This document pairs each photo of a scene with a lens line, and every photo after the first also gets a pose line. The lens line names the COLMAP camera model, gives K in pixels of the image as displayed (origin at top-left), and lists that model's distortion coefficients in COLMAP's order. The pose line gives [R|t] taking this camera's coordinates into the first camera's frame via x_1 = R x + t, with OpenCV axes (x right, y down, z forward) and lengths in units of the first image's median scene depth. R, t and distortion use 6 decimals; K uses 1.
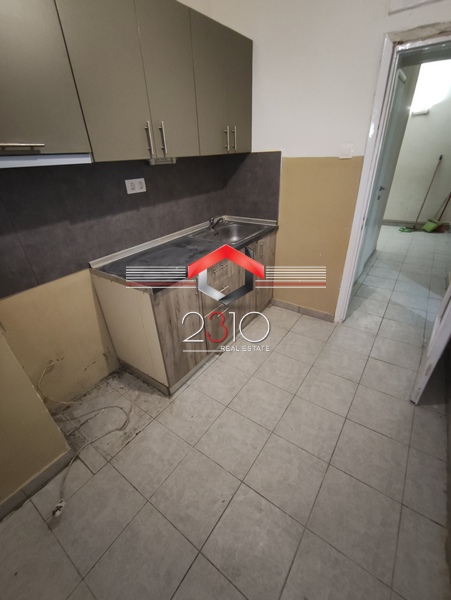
lens RADIAL K [[266.6, 0, 229.2], [0, 266.6, 305.9], [0, 0, 1]] dist [-0.002118, -0.001000]
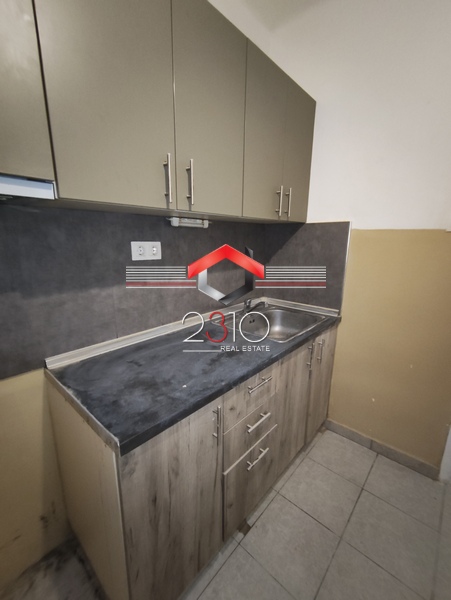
lens RADIAL K [[266.6, 0, 229.6], [0, 266.6, 301.7], [0, 0, 1]] dist [-0.002118, -0.001000]
pose [[0.992363, 0.072730, -0.099629, -0.053025], [-0.098284, 0.954267, -0.282340, -0.139066], [0.074537, 0.289975, 0.954127, 0.368422]]
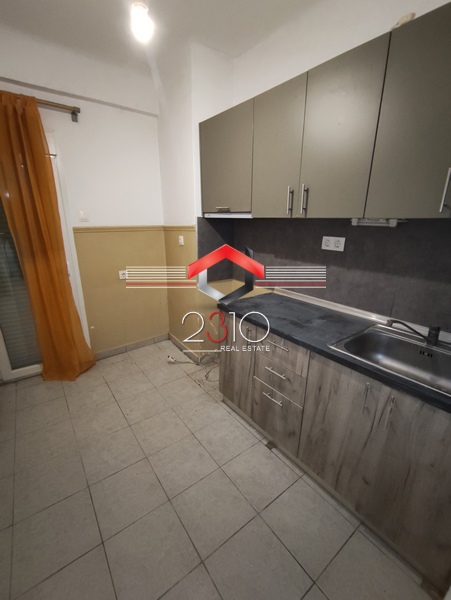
lens RADIAL K [[266.6, 0, 218.1], [0, 266.6, 302.8], [0, 0, 1]] dist [-0.002118, -0.001000]
pose [[-0.333174, 0.320849, -0.886595, 0.669951], [-0.466502, 0.761065, 0.450728, -0.497610], [0.819372, 0.563769, -0.103891, 0.830297]]
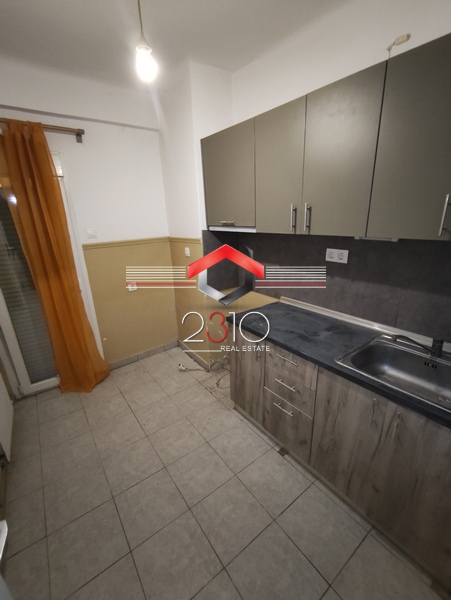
lens RADIAL K [[266.6, 0, 217.5], [0, 266.6, 302.4], [0, 0, 1]] dist [-0.002118, -0.001000]
pose [[-0.336088, 0.349407, -0.874620, 0.682088], [-0.426686, 0.771385, 0.472127, -0.560440], [0.839633, 0.531864, -0.110166, 0.782513]]
